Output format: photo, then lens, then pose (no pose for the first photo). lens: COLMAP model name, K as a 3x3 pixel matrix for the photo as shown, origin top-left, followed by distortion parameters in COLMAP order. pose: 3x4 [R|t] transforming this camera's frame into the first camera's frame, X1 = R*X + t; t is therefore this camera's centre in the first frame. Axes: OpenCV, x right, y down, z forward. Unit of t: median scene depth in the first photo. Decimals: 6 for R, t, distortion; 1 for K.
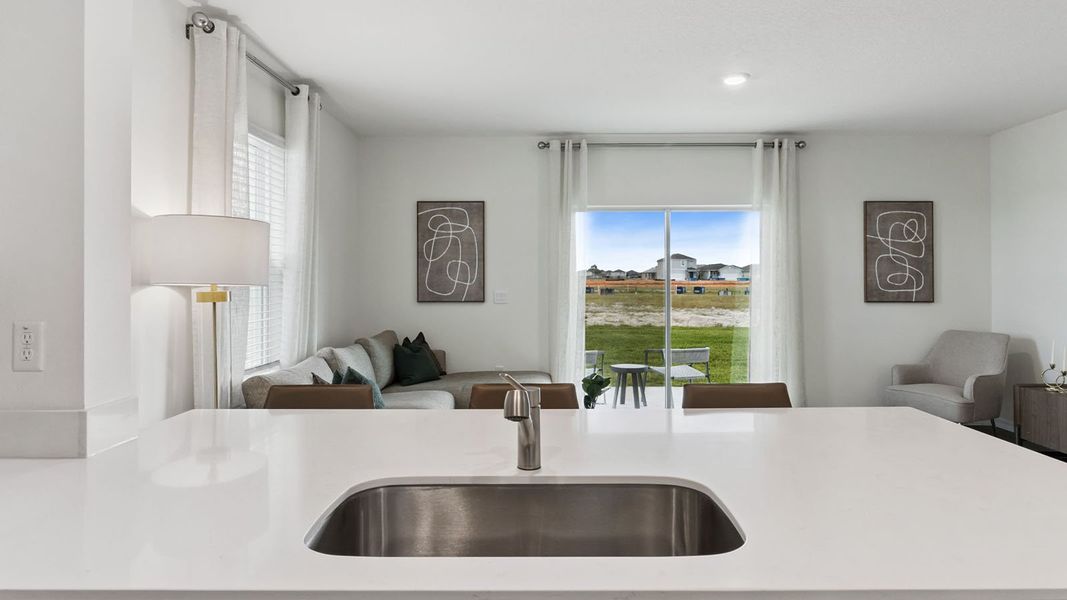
lens RADIAL K [[620.5, 0, 534.7], [0, 620.5, 271.9], [0, 0, 1]] dist [-0.001248, -0.000302]
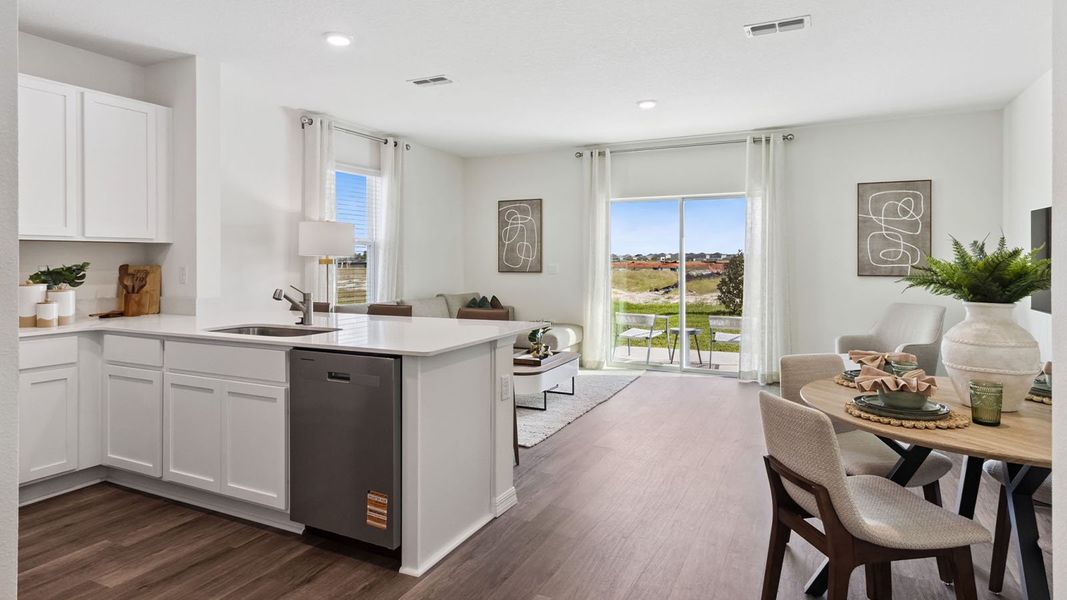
lens RADIAL K [[597.4, 0, 530.8], [0, 597.4, 257.3], [0, 0, 1]] dist [0.002856, 0.000250]
pose [[0.901434, -0.001611, -0.432914, 0.470481], [0.003358, 0.999989, 0.003271, 0.010679], [0.432904, -0.004402, 0.901429, -0.197719]]
